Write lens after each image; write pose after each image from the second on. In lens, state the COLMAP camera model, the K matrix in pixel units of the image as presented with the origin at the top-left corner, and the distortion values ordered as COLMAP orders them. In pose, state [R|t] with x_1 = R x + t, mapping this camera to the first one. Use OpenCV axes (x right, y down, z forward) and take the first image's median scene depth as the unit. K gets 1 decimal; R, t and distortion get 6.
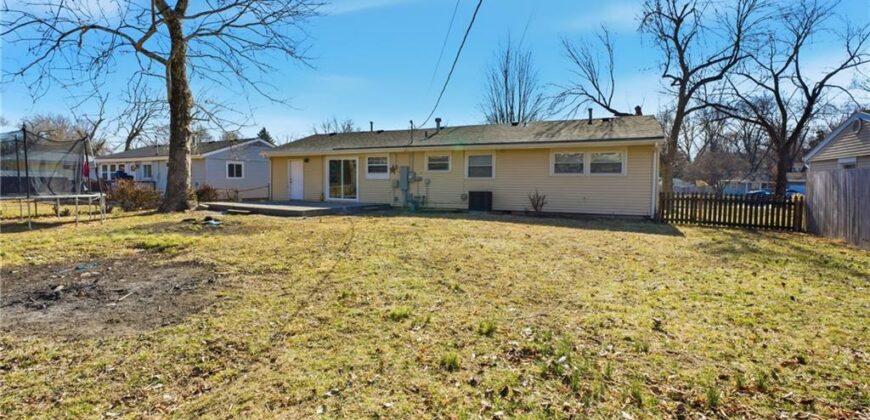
lens RADIAL K [[388.7, 0, 431.9], [0, 388.7, 202.3], [0, 0, 1]] dist [0.000941, 0.000782]
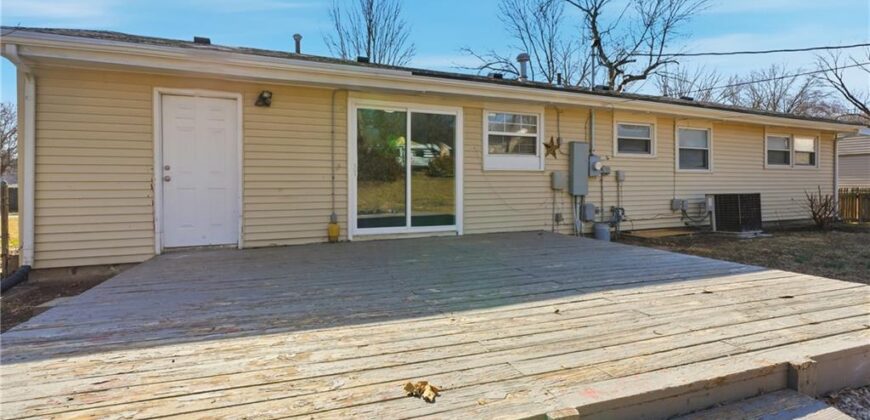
lens RADIAL K [[388.7, 0, 431.9], [0, 388.7, 202.3], [0, 0, 1]] dist [0.000941, 0.000782]
pose [[0.677425, -0.048855, 0.733968, -0.488773], [0.043952, 0.998698, 0.025910, -0.041677], [-0.734278, 0.014707, 0.678690, 0.803344]]
